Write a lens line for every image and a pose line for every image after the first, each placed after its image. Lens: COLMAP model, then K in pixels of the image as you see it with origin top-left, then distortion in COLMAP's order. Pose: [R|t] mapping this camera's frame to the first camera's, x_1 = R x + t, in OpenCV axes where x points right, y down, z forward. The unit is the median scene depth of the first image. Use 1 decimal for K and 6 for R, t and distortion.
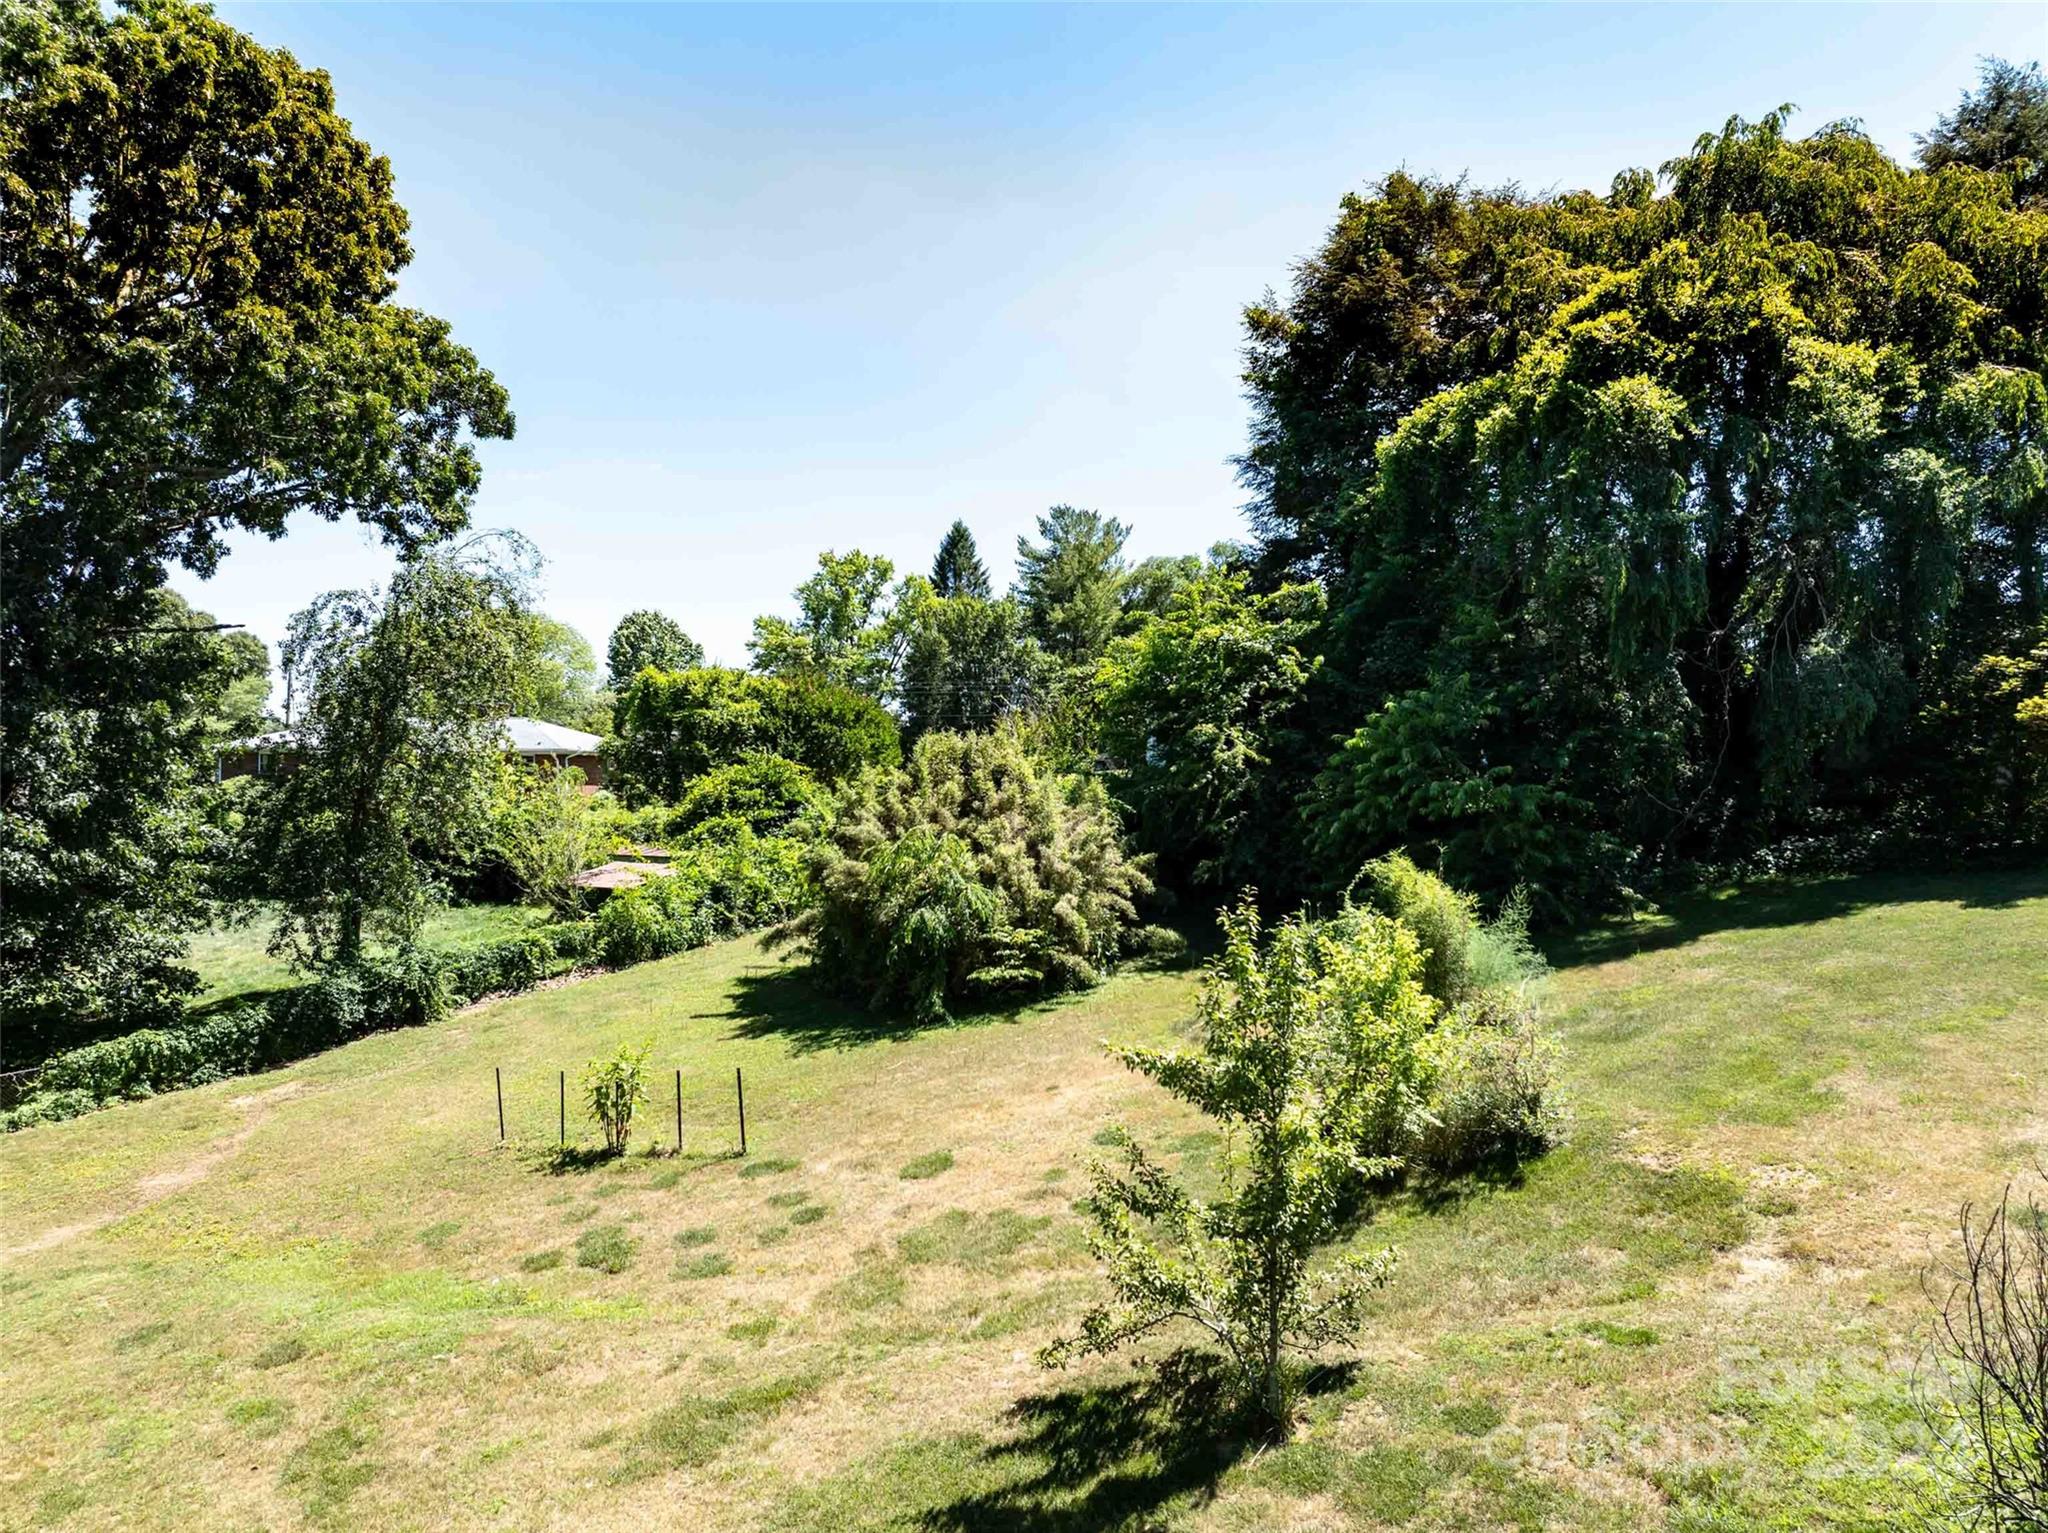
lens RADIAL K [[1470.2, 0, 1011.8], [0, 1470.2, 771.0], [0, 0, 1]] dist [-0.019788, 0.000045]
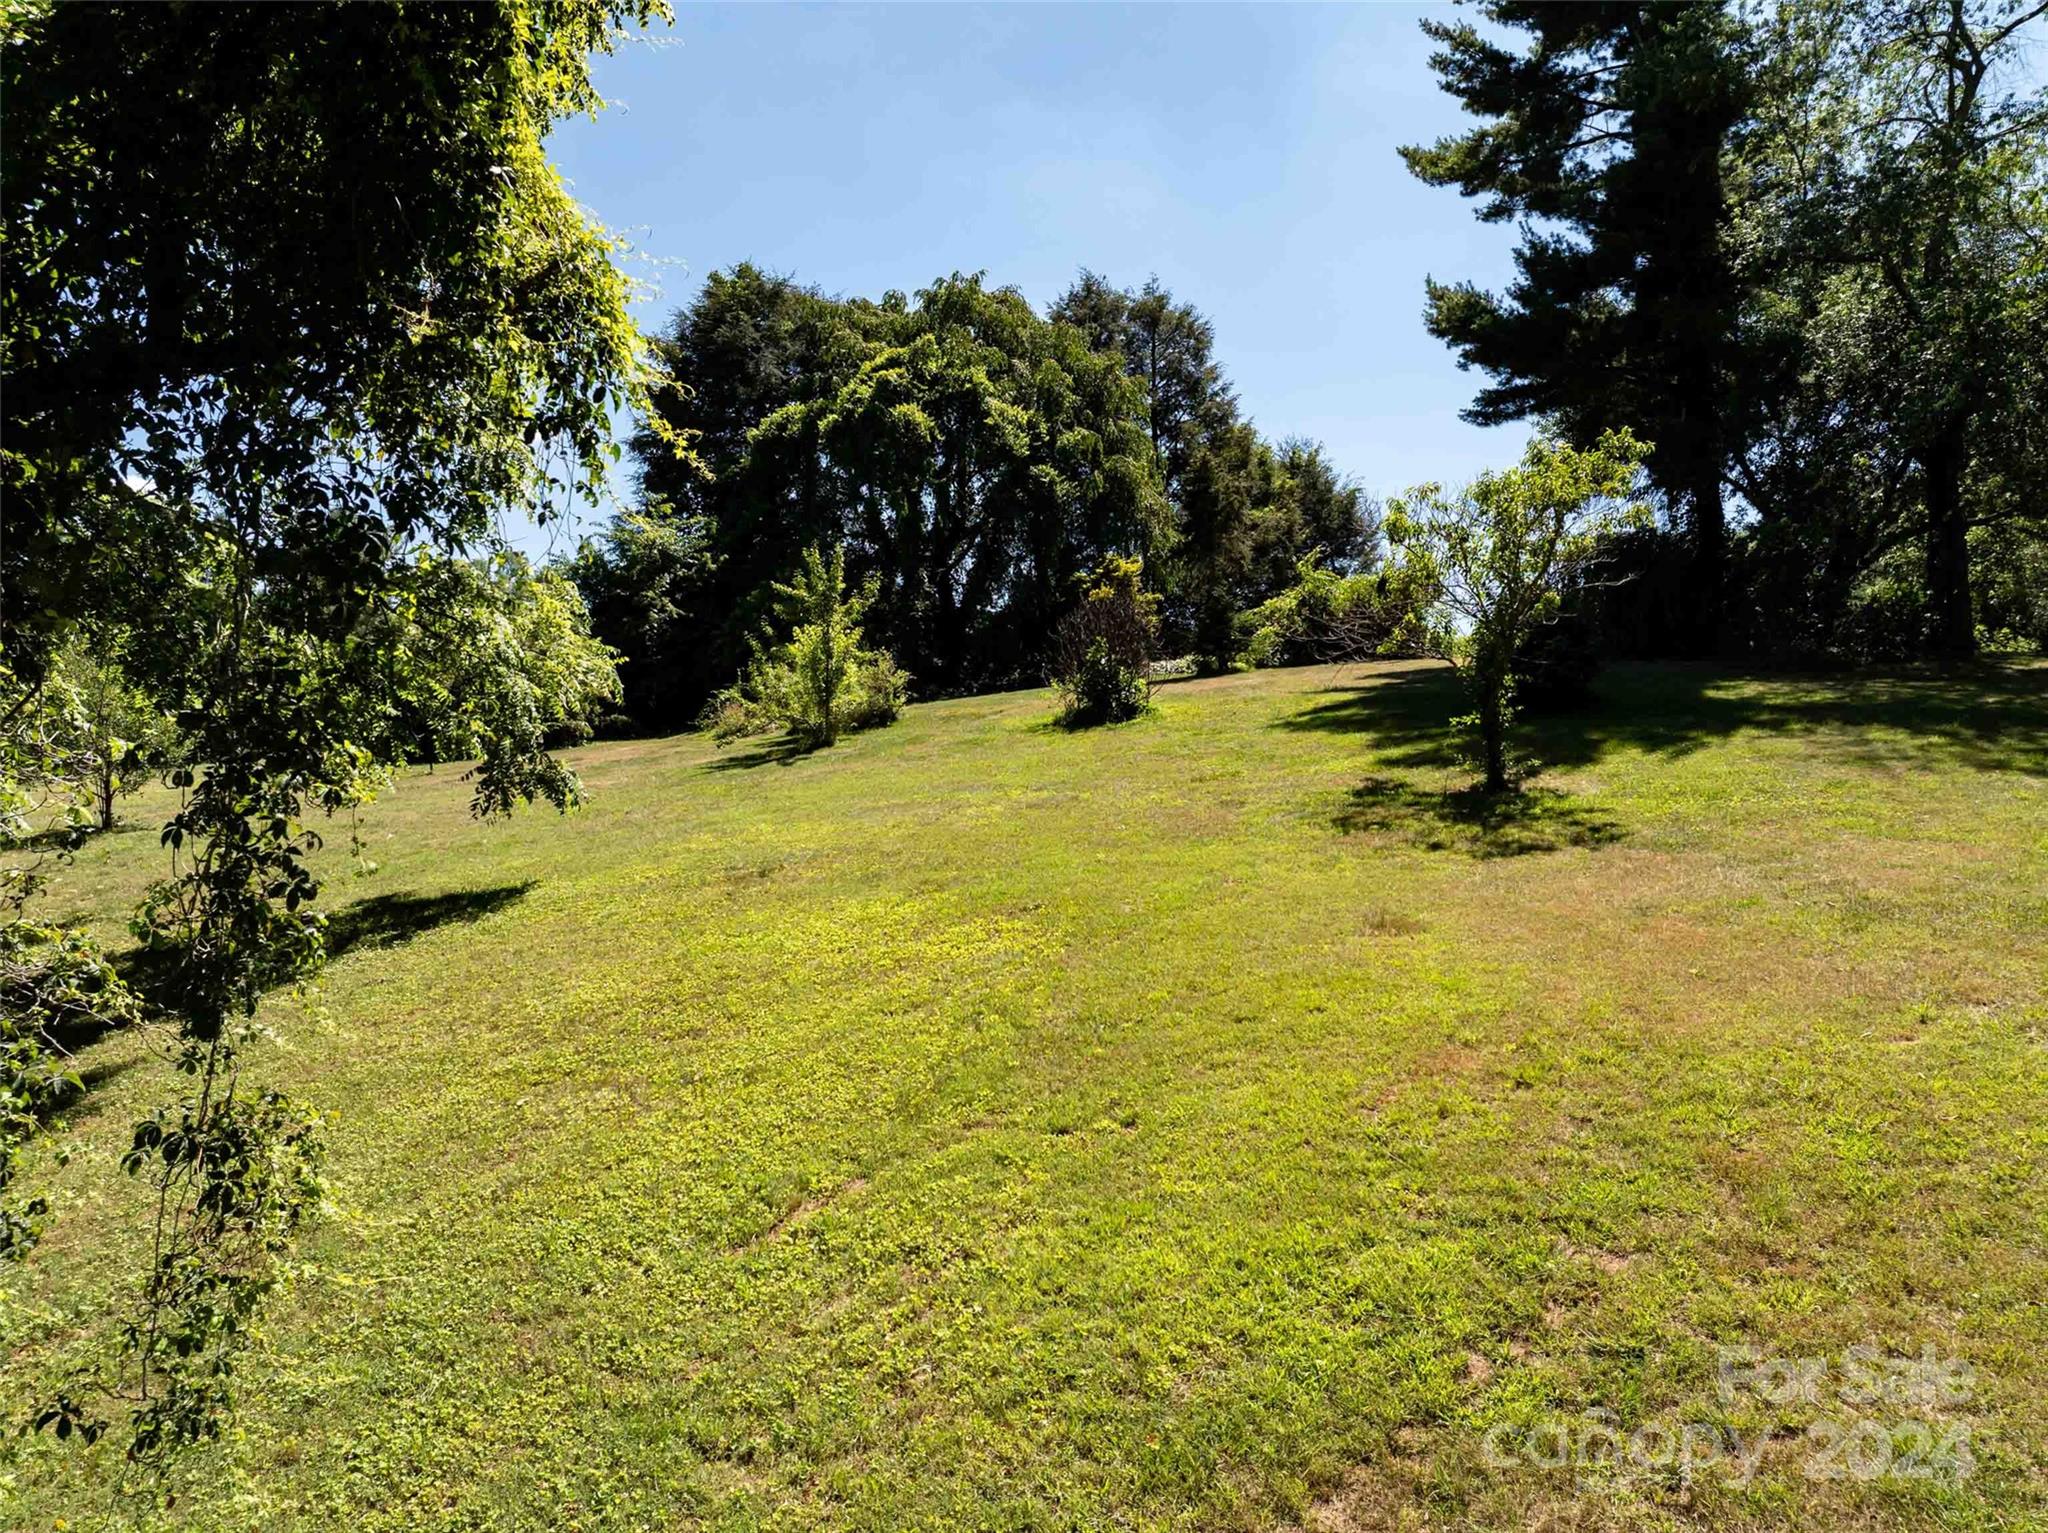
lens RADIAL K [[1470.2, 0, 1031.5], [0, 1470.2, 771.5], [0, 0, 1]] dist [-0.019788, 0.000045]
pose [[0.855121, 0.028902, 0.517622, -0.328447], [-0.002211, 0.998639, -0.052108, 0.246313], [-0.518423, 0.043415, 0.854021, -0.534014]]
